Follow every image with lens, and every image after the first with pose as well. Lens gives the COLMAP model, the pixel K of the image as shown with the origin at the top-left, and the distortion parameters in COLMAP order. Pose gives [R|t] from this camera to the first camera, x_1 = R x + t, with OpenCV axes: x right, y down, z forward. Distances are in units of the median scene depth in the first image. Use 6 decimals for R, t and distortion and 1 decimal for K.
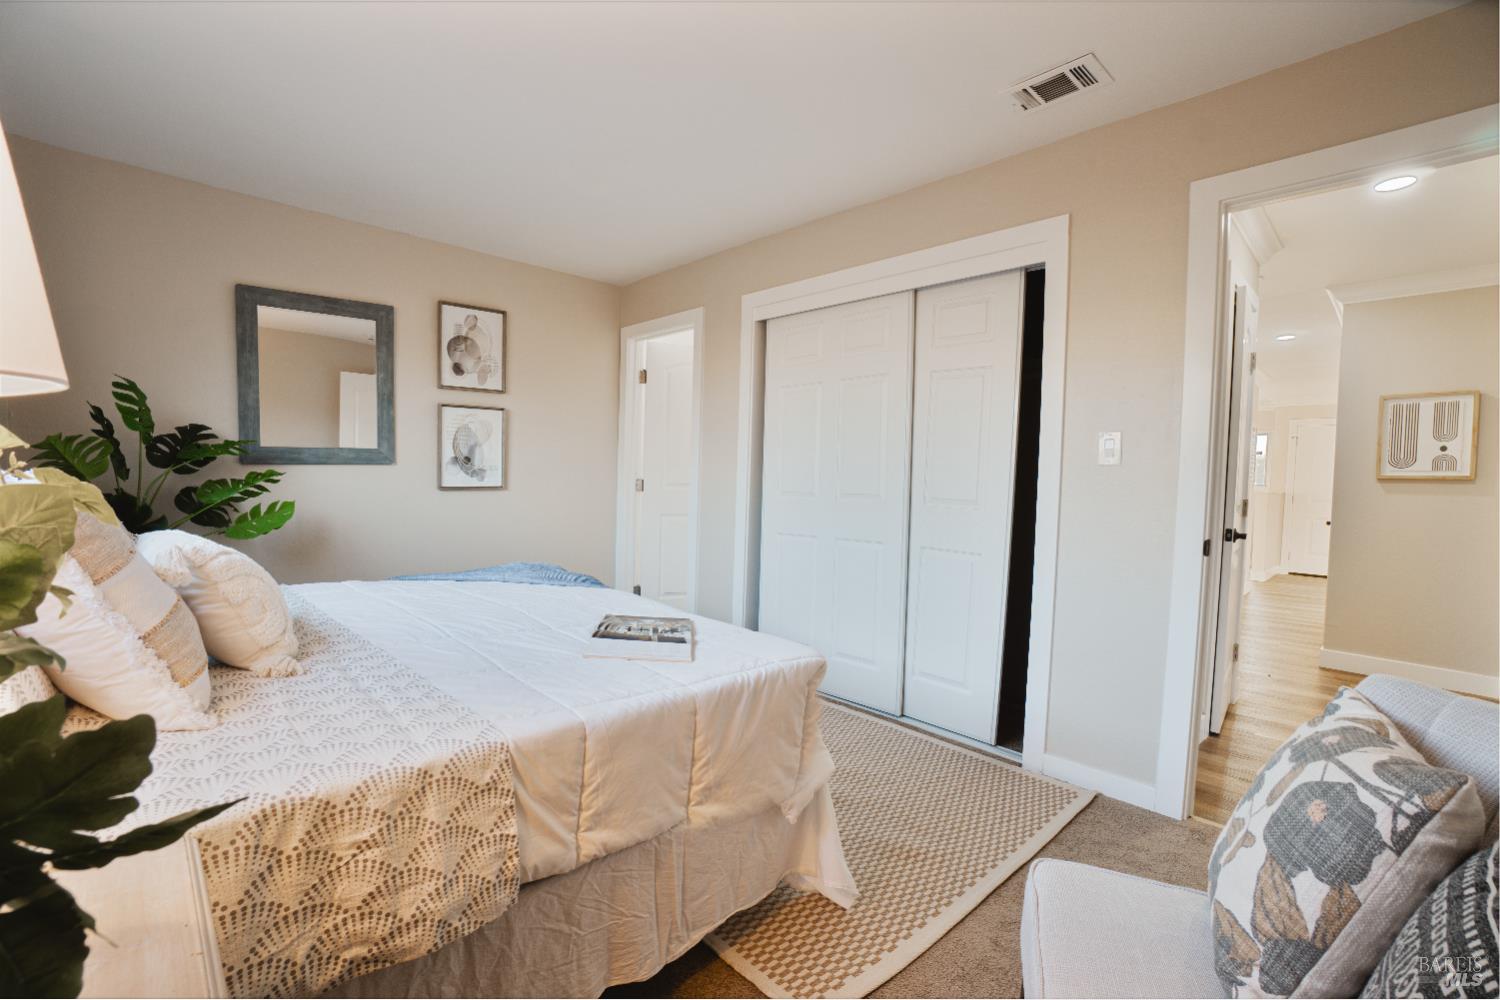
lens RADIAL K [[657.8, 0, 736.5], [0, 657.8, 498.1], [0, 0, 1]] dist [-0.061127, 0.021172]
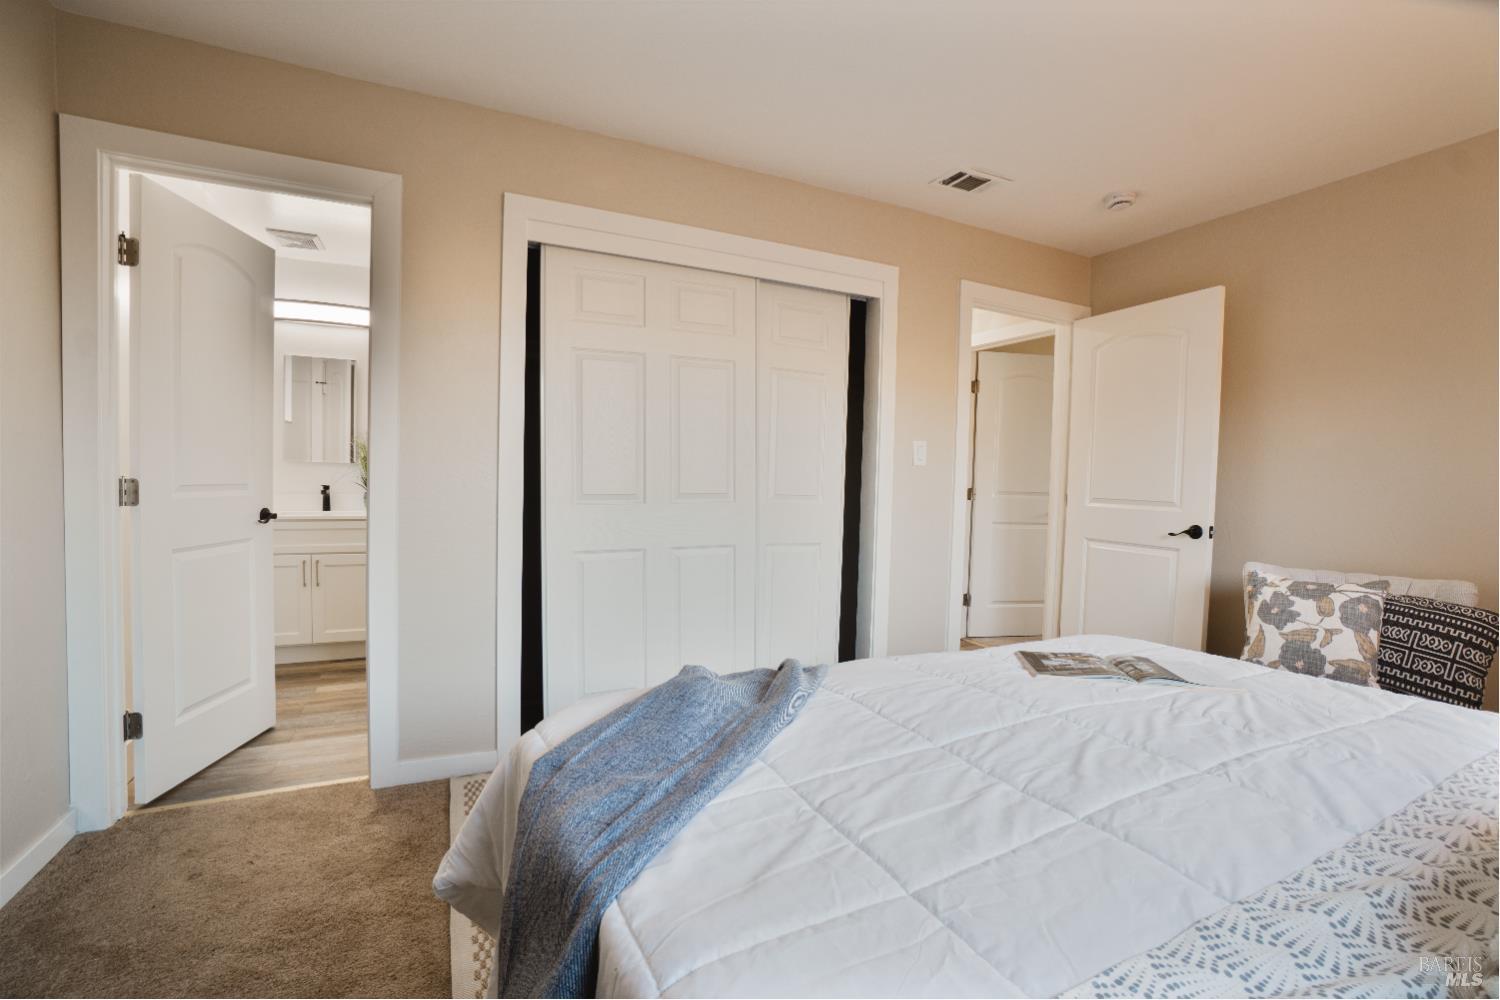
lens RADIAL K [[657.8, 0, 736.5], [0, 657.8, 498.1], [0, 0, 1]] dist [-0.061127, 0.021172]
pose [[0.311362, -0.045390, 0.949207, -0.748276], [0.023779, 0.998918, 0.039967, -0.042338], [-0.949994, 0.010127, 0.312104, 0.827387]]
